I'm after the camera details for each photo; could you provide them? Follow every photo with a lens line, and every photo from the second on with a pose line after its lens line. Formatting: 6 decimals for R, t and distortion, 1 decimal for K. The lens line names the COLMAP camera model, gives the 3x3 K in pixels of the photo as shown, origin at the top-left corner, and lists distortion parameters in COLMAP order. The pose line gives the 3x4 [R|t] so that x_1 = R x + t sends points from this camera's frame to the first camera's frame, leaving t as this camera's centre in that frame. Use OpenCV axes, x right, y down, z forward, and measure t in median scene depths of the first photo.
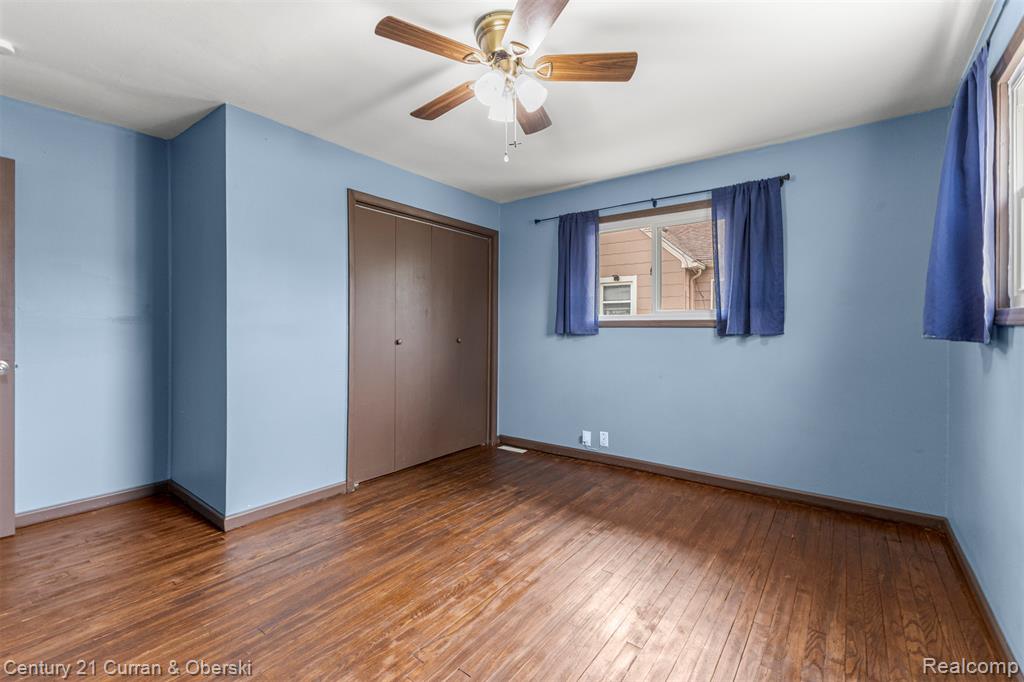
lens RADIAL K [[444.4, 0, 518.5], [0, 444.4, 336.5], [0, 0, 1]] dist [0.014964, -0.003428]
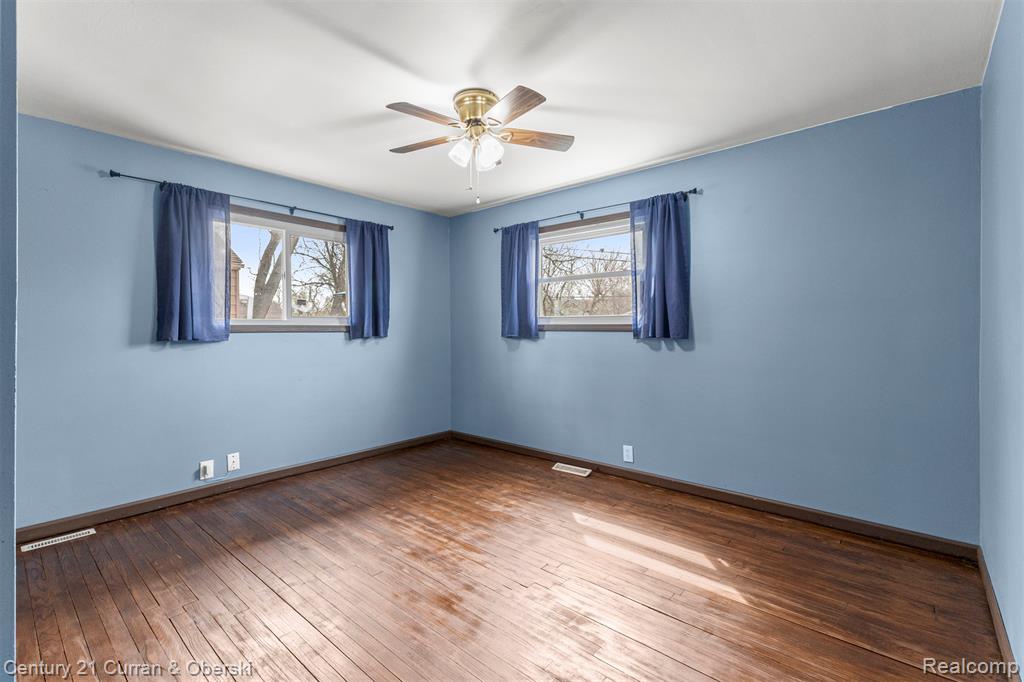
lens RADIAL K [[444.4, 0, 519.6], [0, 444.4, 334.3], [0, 0, 1]] dist [0.014964, -0.003428]
pose [[0.069549, -0.013104, 0.997492, -0.688509], [0.021894, 0.999693, 0.011607, -0.016028], [-0.997338, 0.021032, 0.069814, 0.414729]]
